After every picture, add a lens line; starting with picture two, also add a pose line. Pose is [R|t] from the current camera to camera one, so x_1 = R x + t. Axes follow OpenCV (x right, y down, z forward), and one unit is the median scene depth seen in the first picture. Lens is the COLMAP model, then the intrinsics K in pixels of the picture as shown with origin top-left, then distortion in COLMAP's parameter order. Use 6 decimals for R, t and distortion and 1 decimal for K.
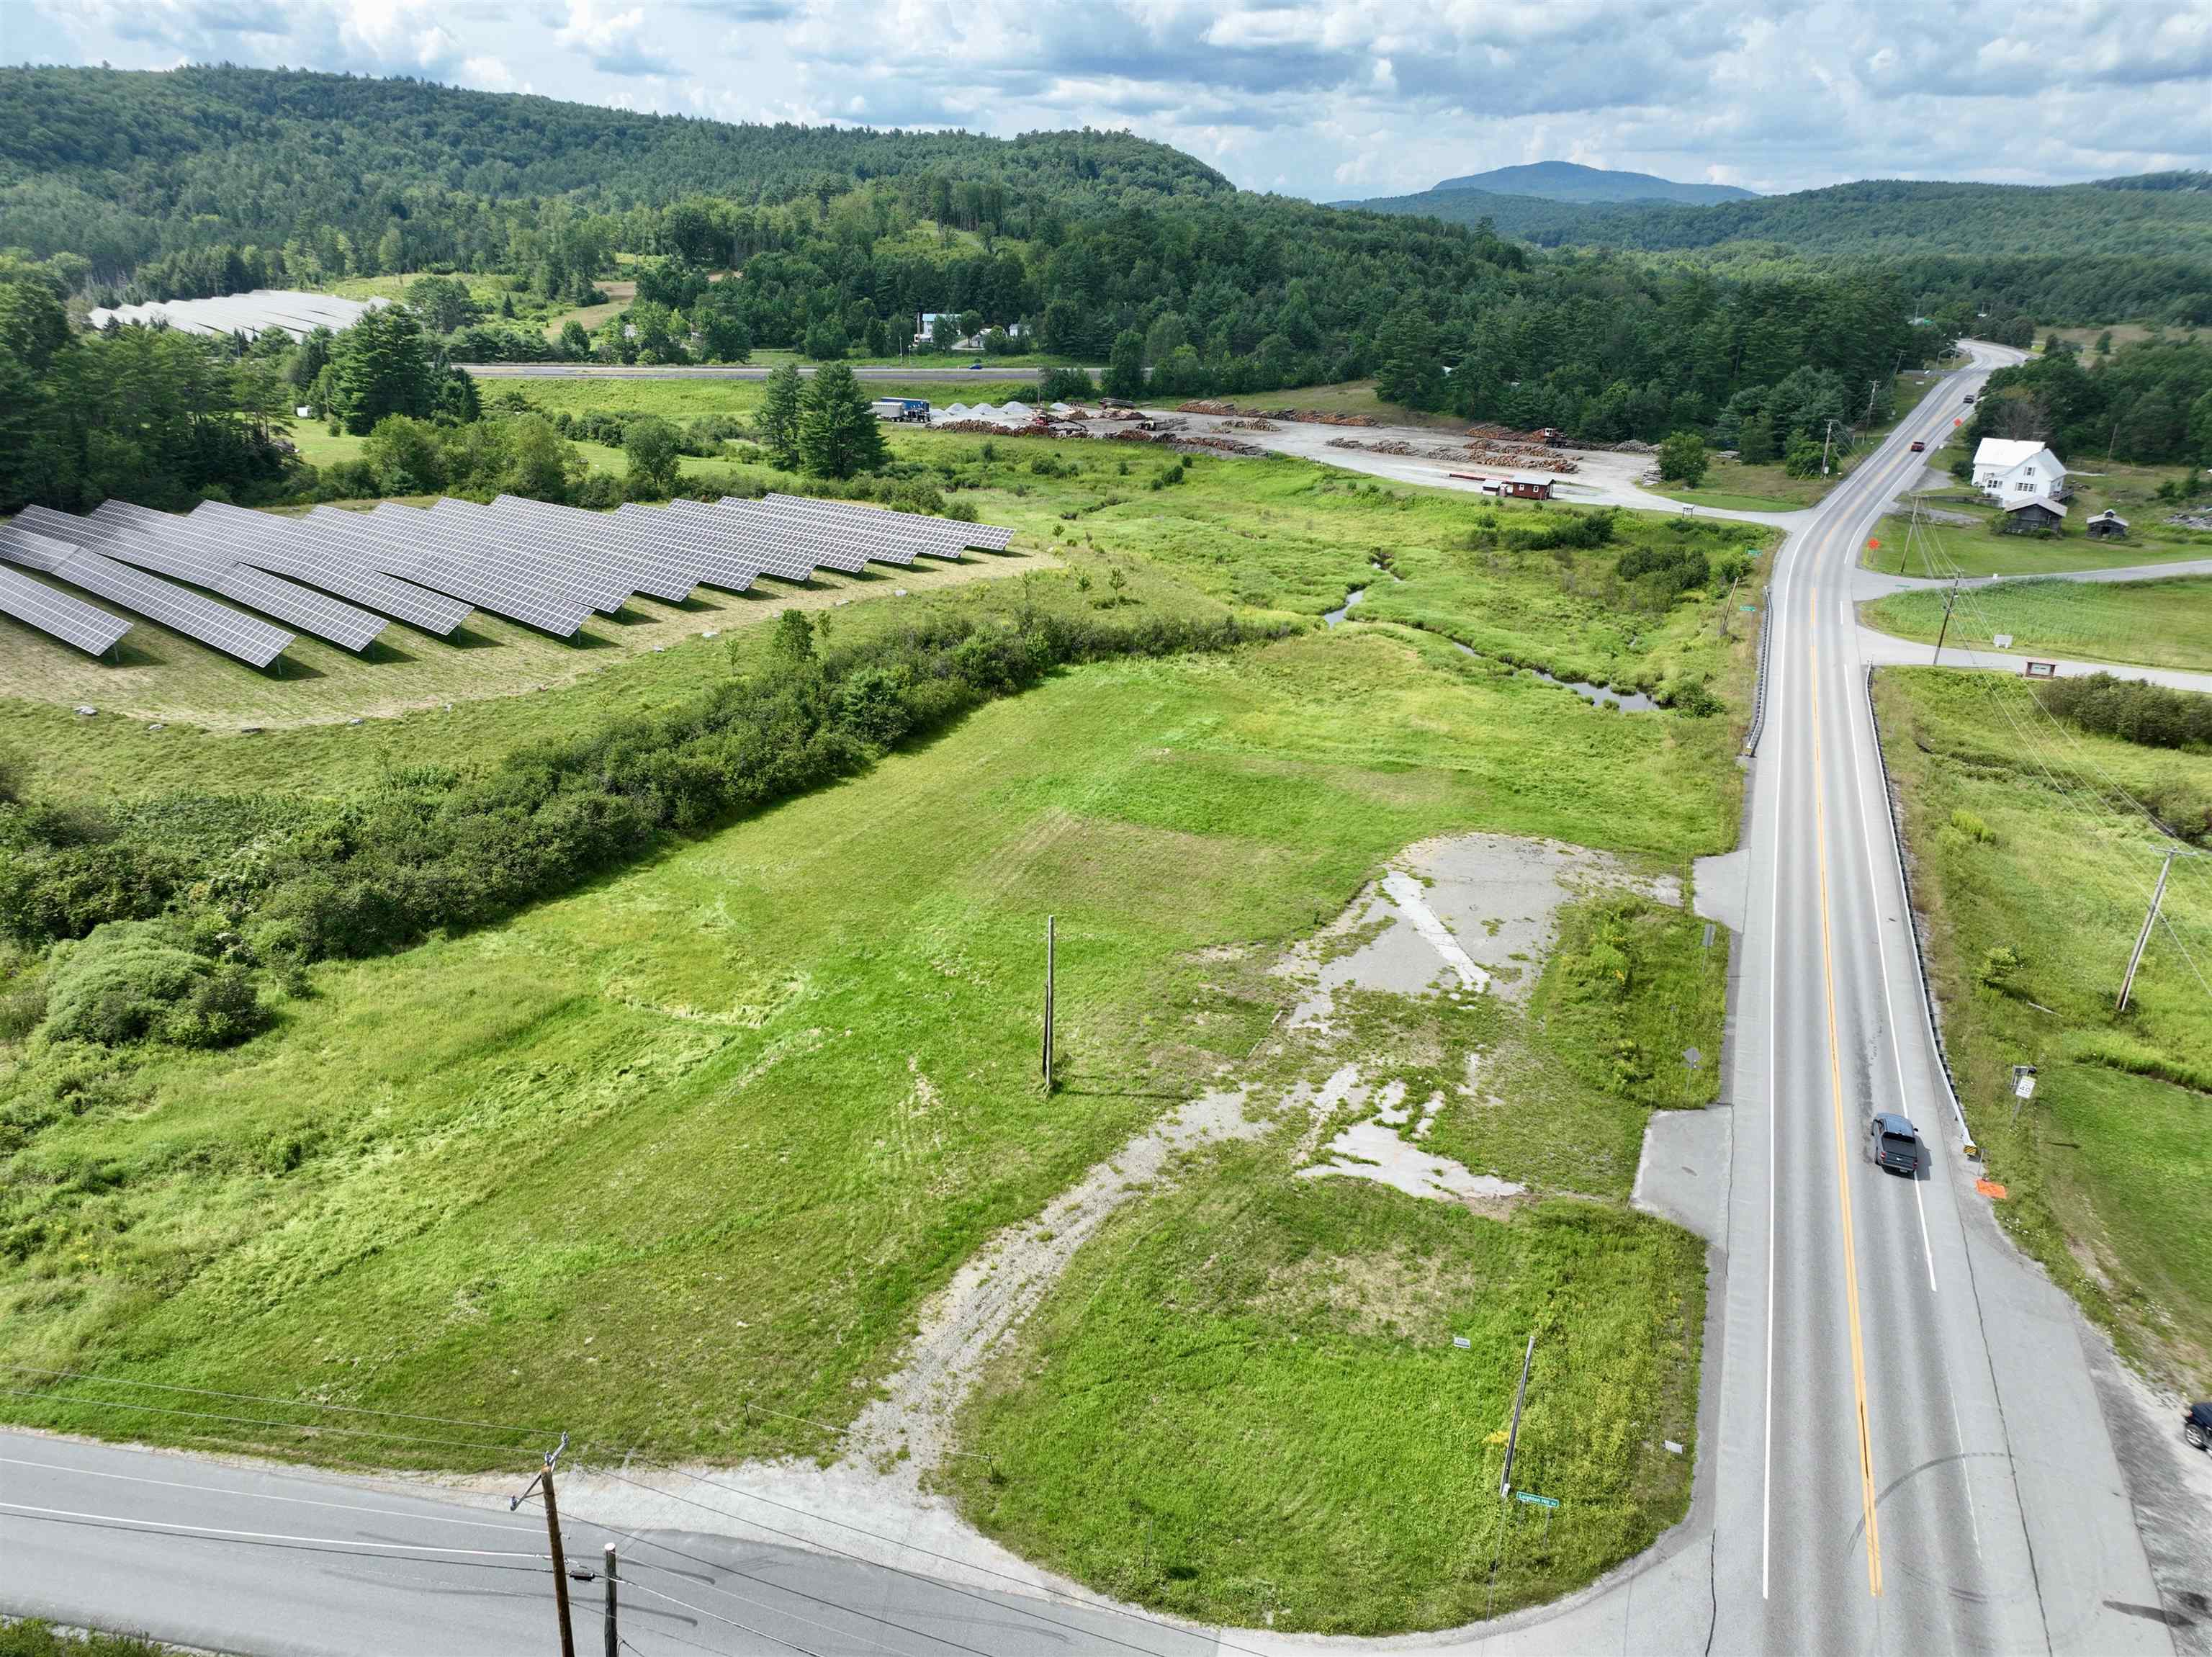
lens RADIAL K [[1546.0, 0, 1109.7], [0, 1546.0, 828.1], [0, 0, 1]] dist [-0.002811, 0.016667]
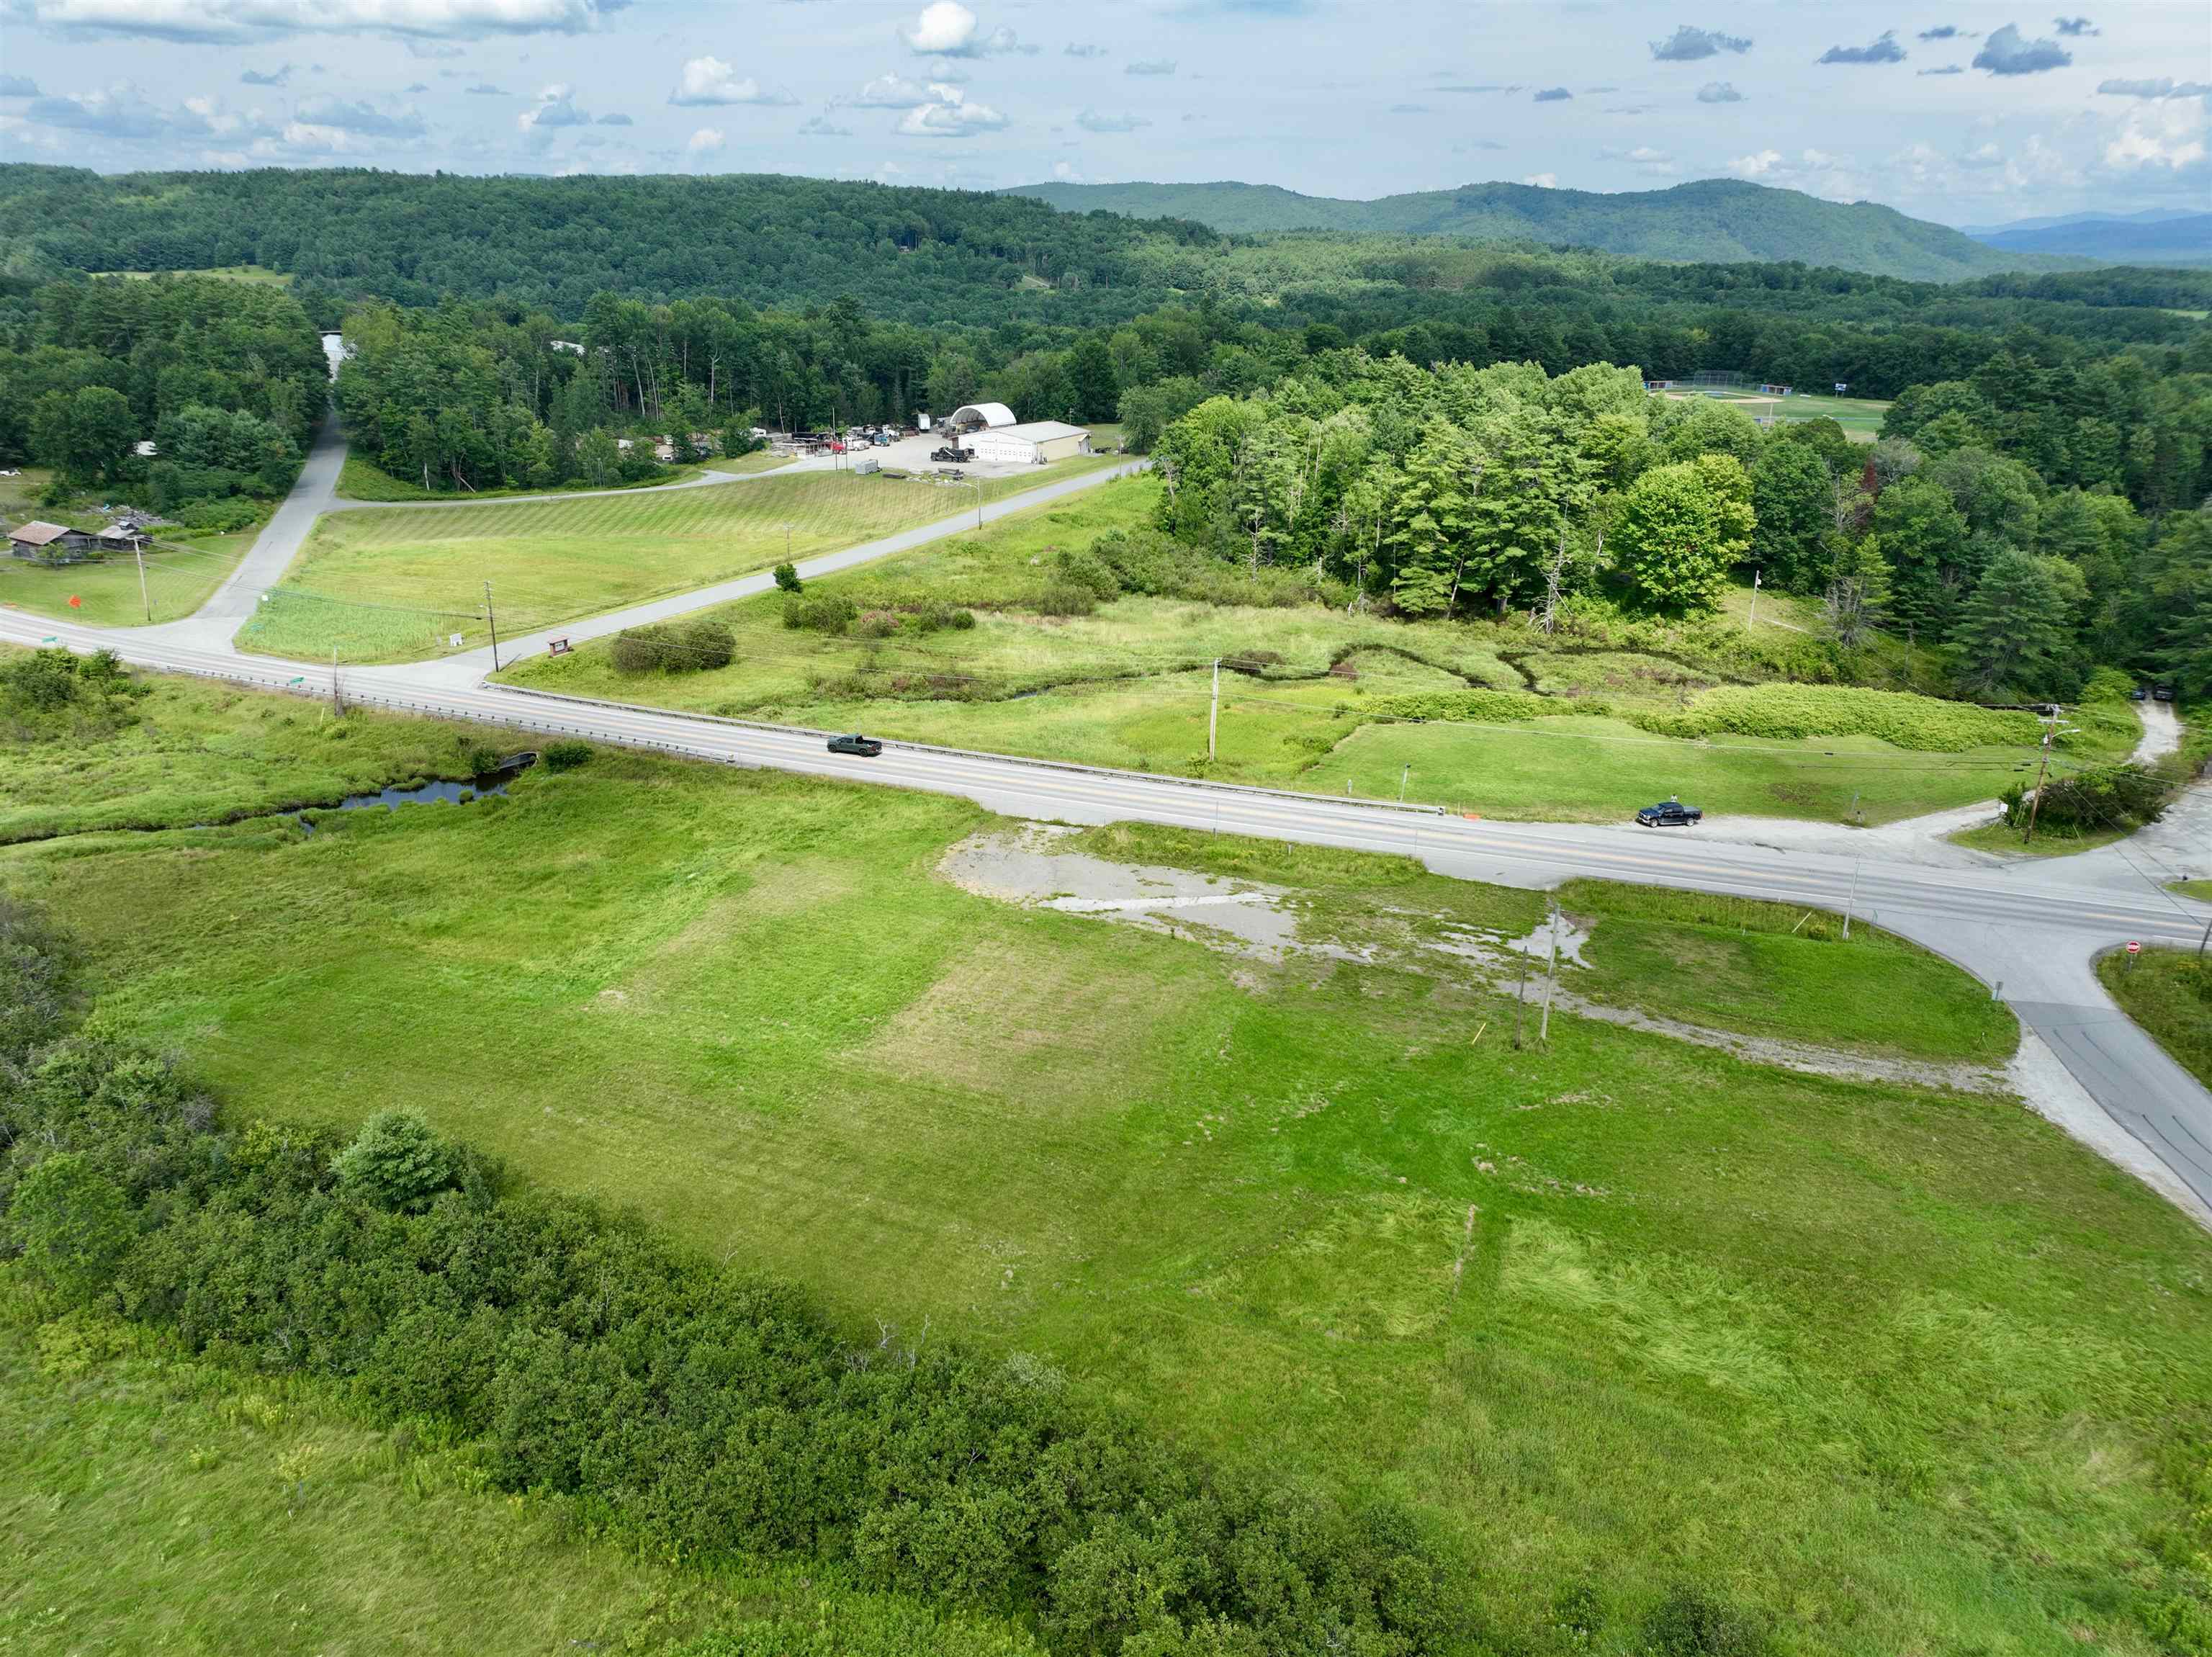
lens RADIAL K [[1546.0, 0, 1106.8], [0, 1546.0, 824.2], [0, 0, 1]] dist [-0.002811, 0.016667]
pose [[-0.029490, -0.361031, 0.932087, -0.319525], [0.330004, 0.876691, 0.350015, -0.152456], [-0.943519, 0.317915, 0.093288, 0.328090]]
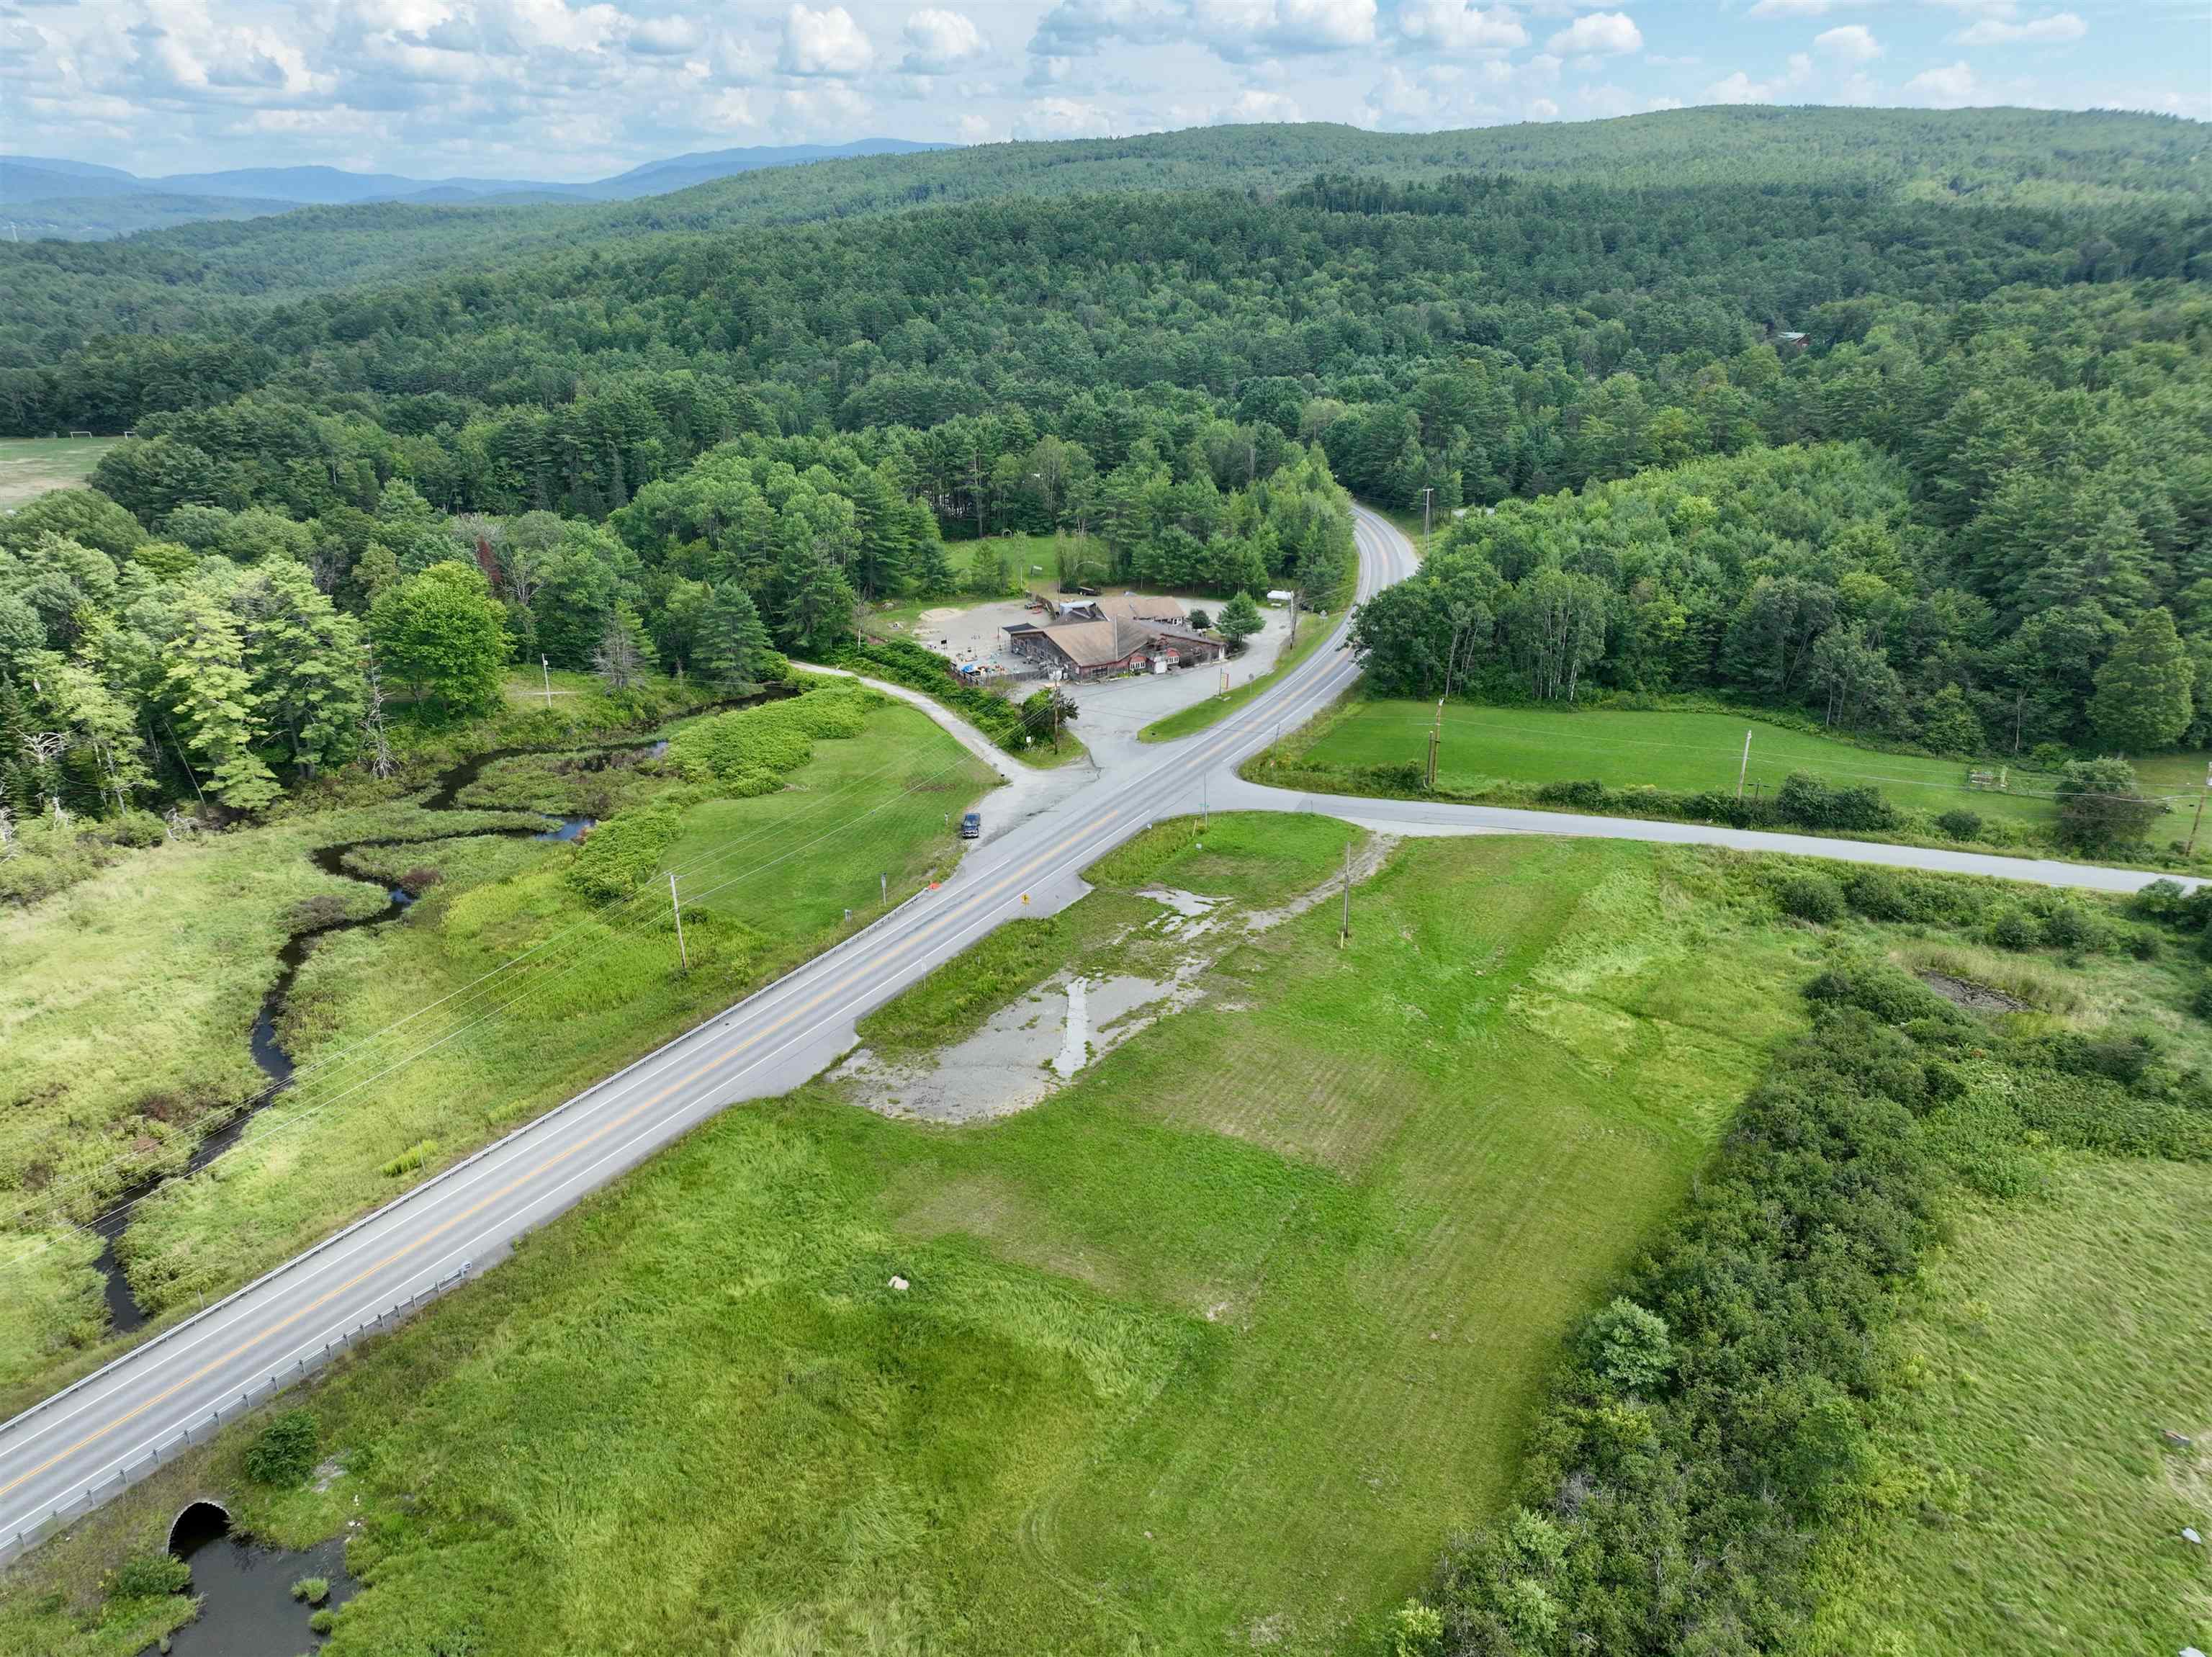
lens RADIAL K [[1546.0, 0, 1105.3], [0, 1546.0, 826.7], [0, 0, 1]] dist [-0.002811, 0.016667]
pose [[-0.988046, -0.069458, 0.137626, -0.000025], [0.040564, 0.744152, 0.666778, -0.364094], [-0.148728, 0.664390, -0.732438, 0.689356]]
